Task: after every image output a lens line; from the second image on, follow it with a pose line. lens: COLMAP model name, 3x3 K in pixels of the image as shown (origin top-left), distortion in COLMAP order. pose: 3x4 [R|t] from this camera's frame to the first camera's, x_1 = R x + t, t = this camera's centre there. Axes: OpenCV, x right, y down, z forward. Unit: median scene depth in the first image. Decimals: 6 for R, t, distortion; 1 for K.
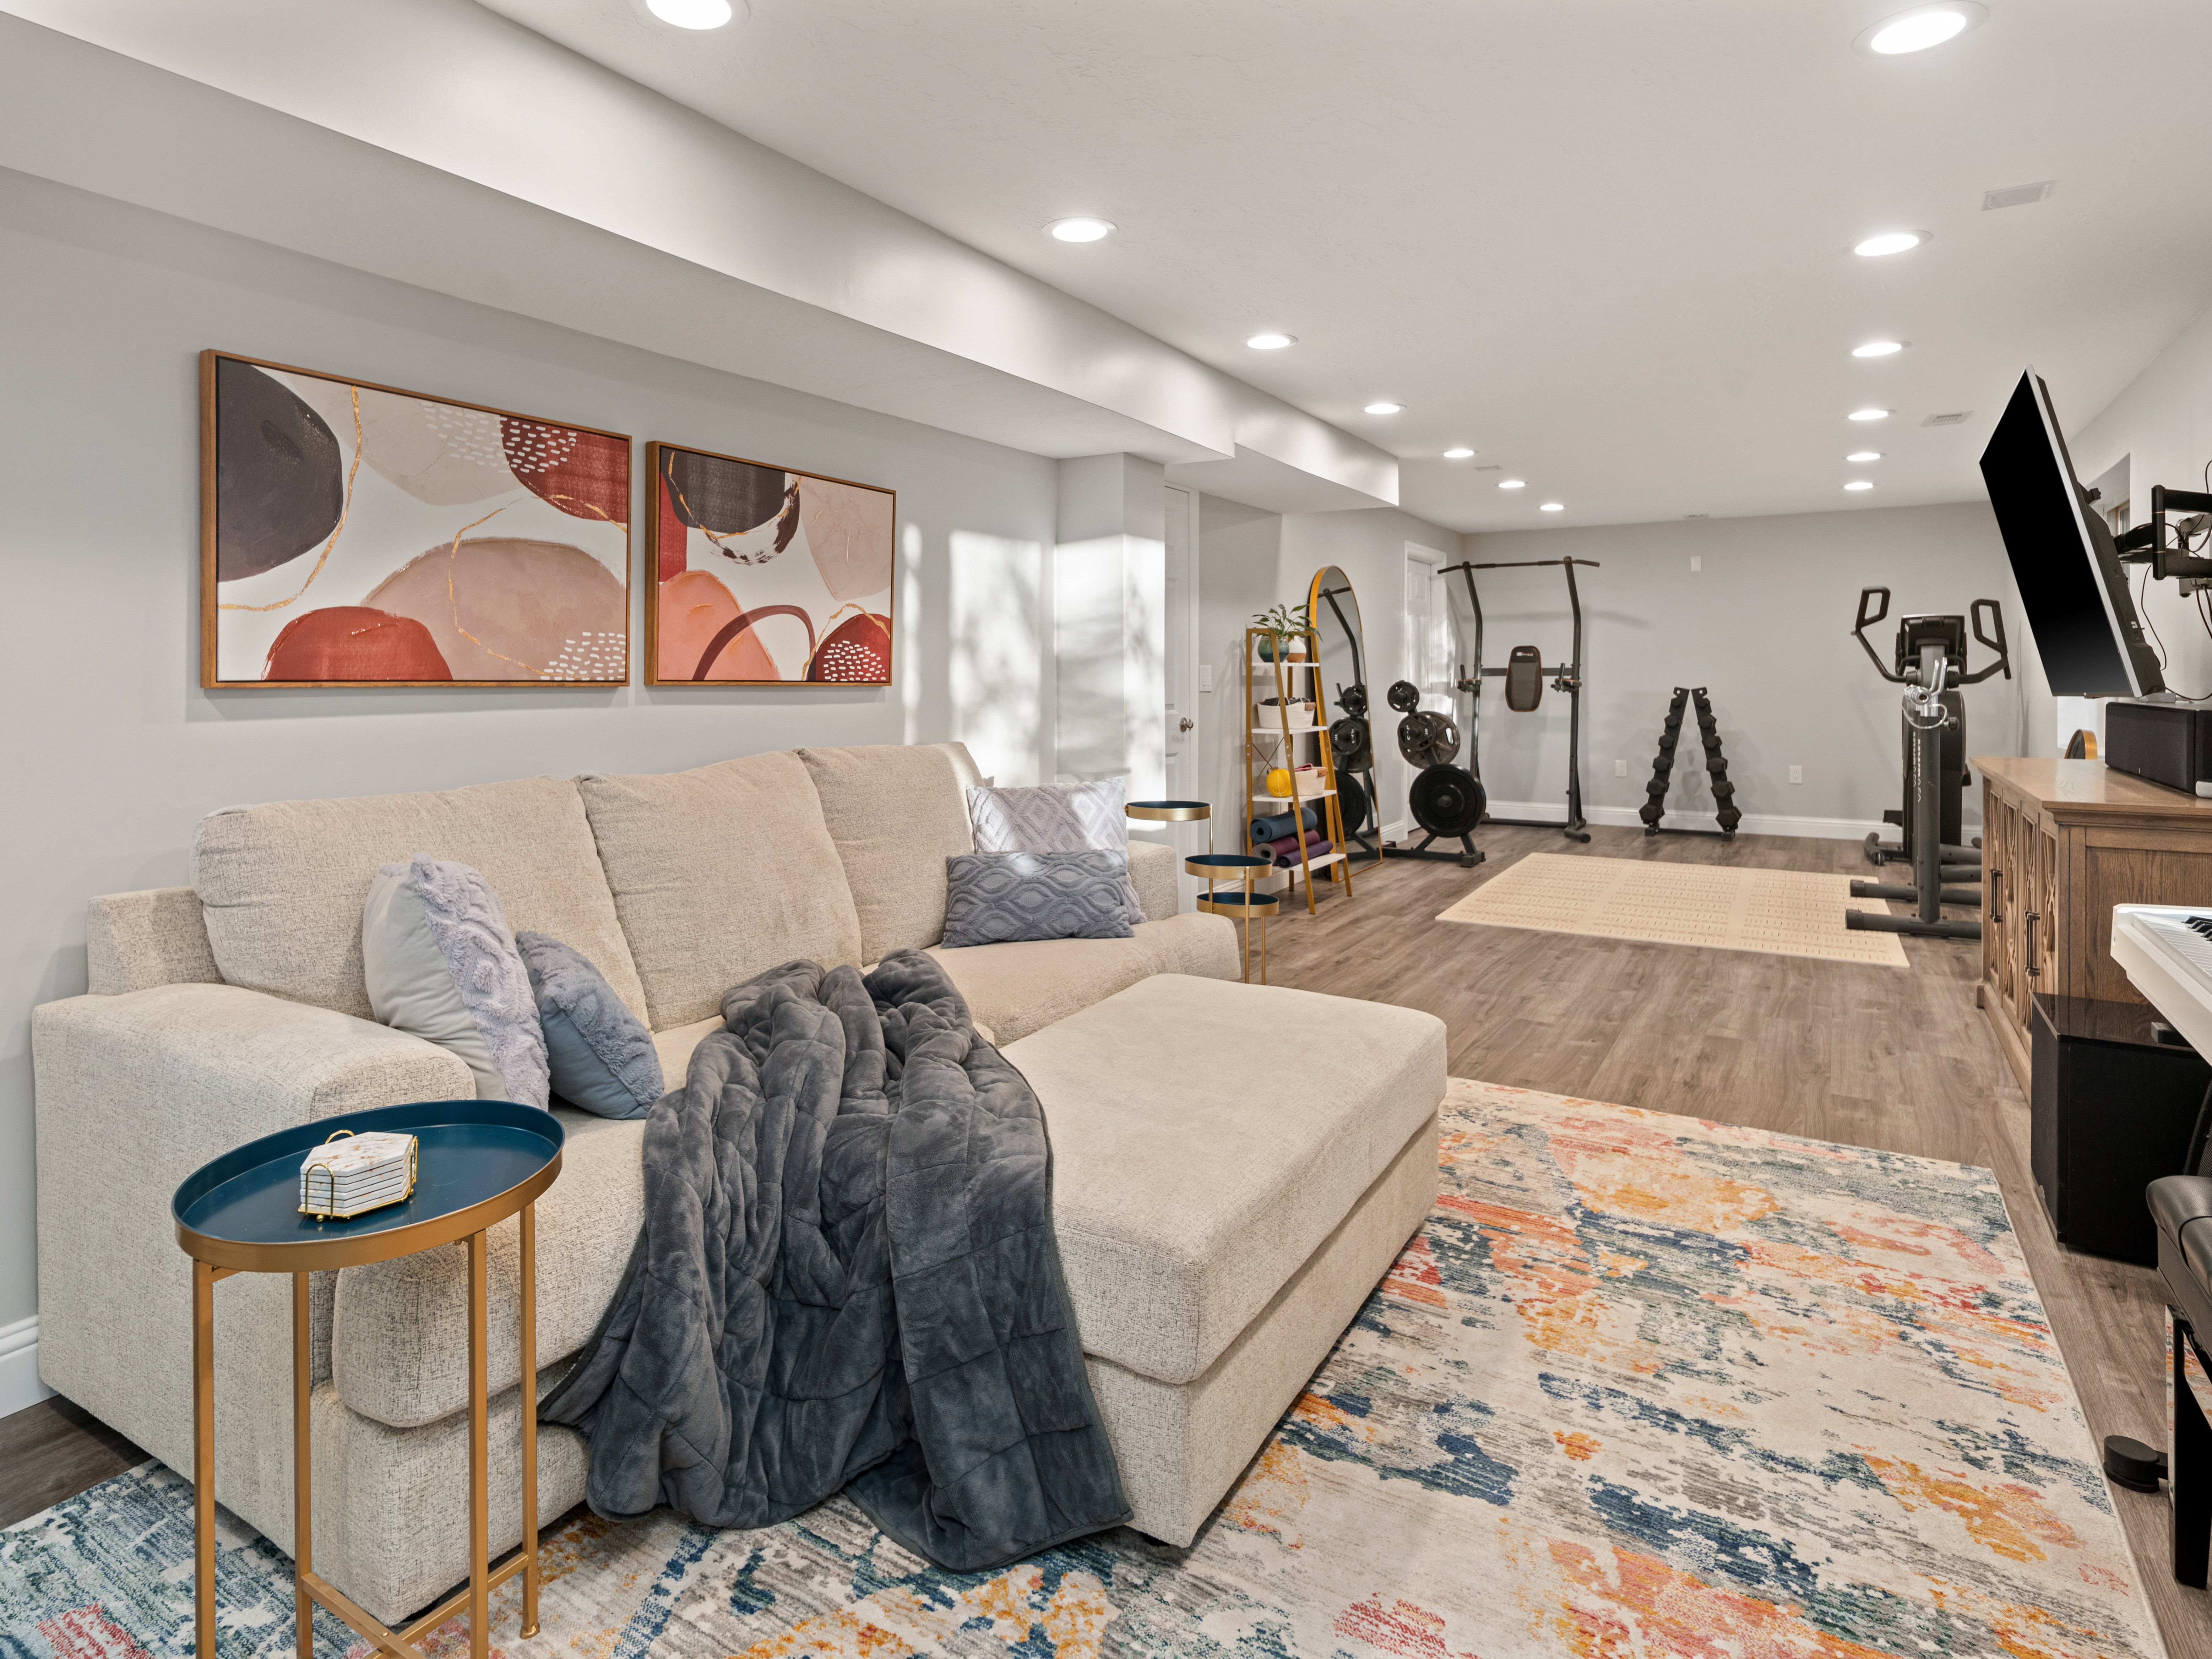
lens RADIAL K [[1232.8, 0, 1096.1], [0, 1232.8, 701.6], [0, 0, 1]] dist [0.002685, -0.000477]
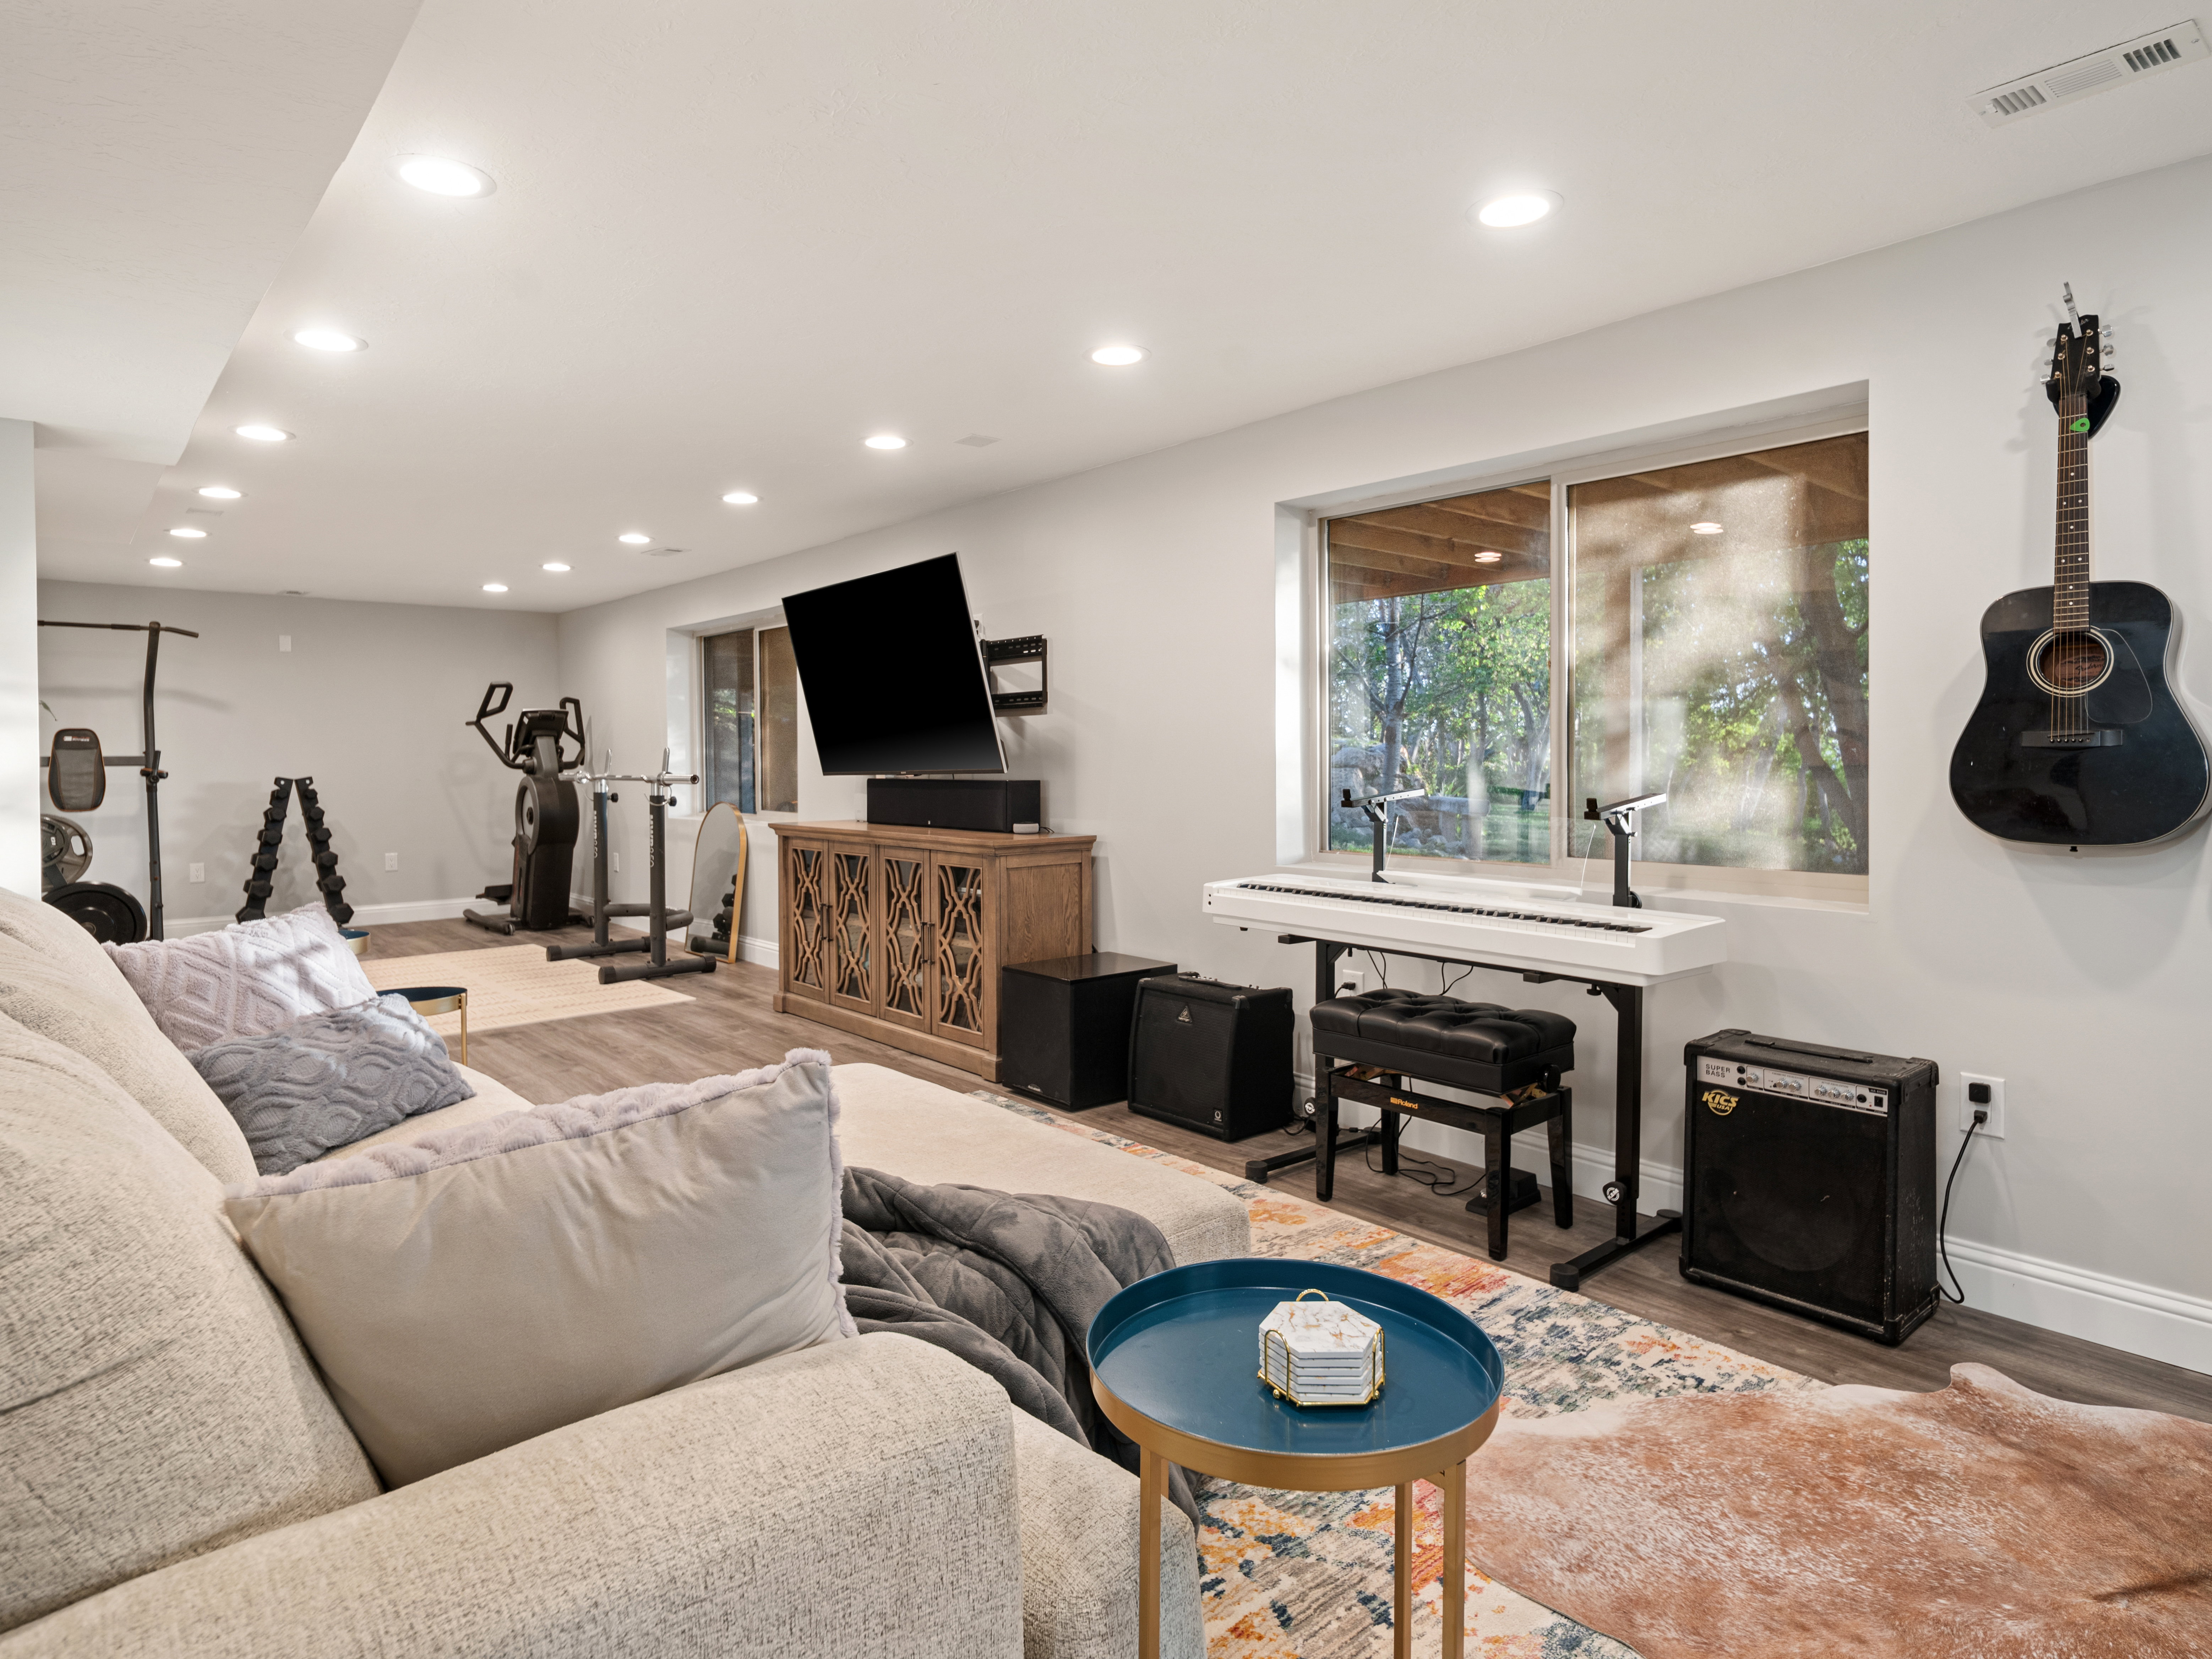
lens RADIAL K [[1232.9, 0, 1114.4], [0, 1232.9, 809.8], [0, 0, 1]] dist [0.002685, -0.000477]
pose [[0.300478, -0.041527, 0.952884, -0.242444], [0.026967, 0.999022, 0.035034, -0.003213], [-0.953407, 0.015169, 0.301304, 0.150278]]
